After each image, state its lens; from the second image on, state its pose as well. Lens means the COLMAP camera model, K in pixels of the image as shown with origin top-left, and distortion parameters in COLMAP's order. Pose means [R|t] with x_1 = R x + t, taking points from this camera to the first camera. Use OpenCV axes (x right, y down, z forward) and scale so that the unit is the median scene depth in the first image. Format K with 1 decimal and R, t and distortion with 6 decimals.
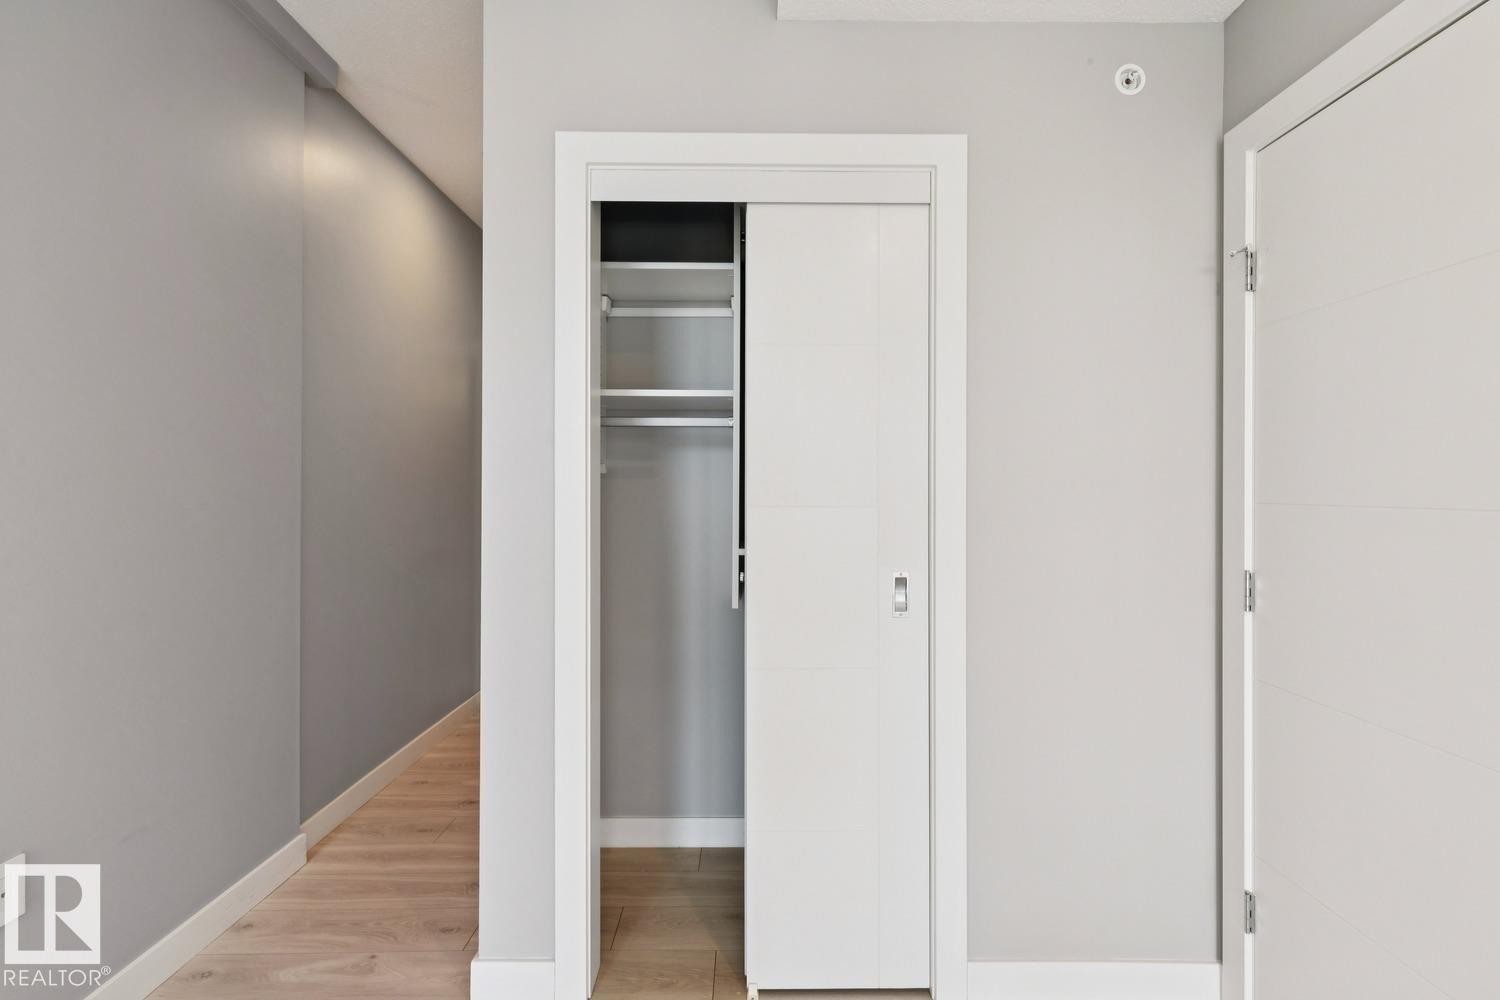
lens RADIAL K [[683.2, 0, 743.5], [0, 683.2, 494.7], [0, 0, 1]] dist [0.010671, -0.001126]
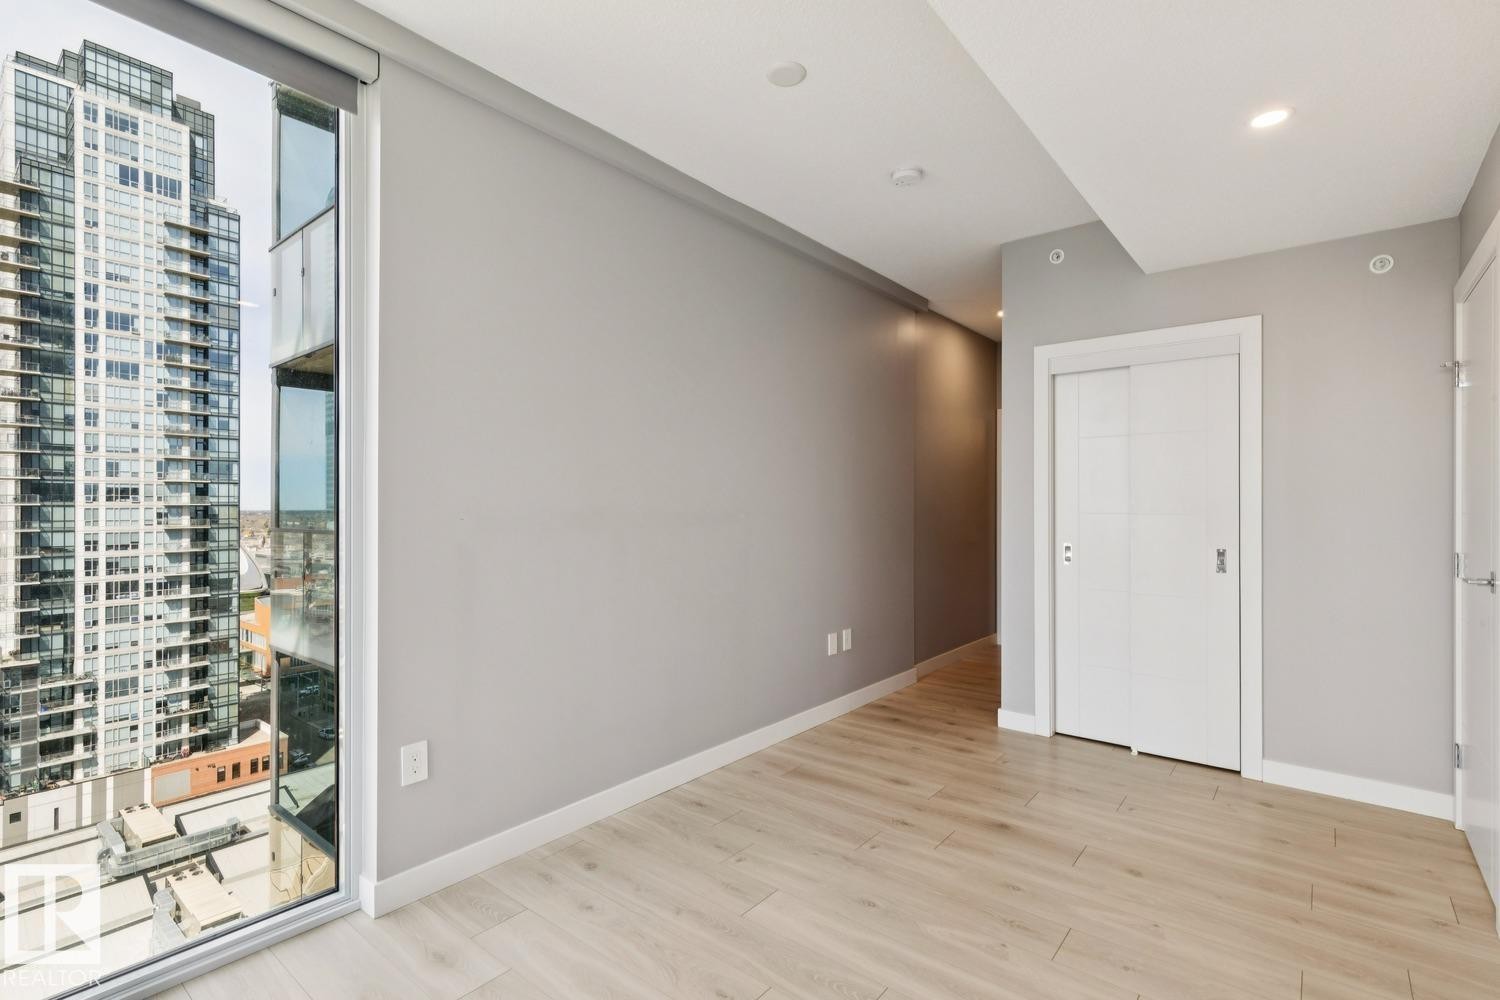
lens RADIAL K [[697.1, 0, 758.4], [0, 697.1, 502.5], [0, 0, 1]] dist [0.013651, -0.004246]
pose [[0.779947, -0.005264, -0.625824, 0.385878], [0.000030, 0.999965, -0.008373, -0.000278], [0.625846, 0.006512, 0.779919, -1.147913]]
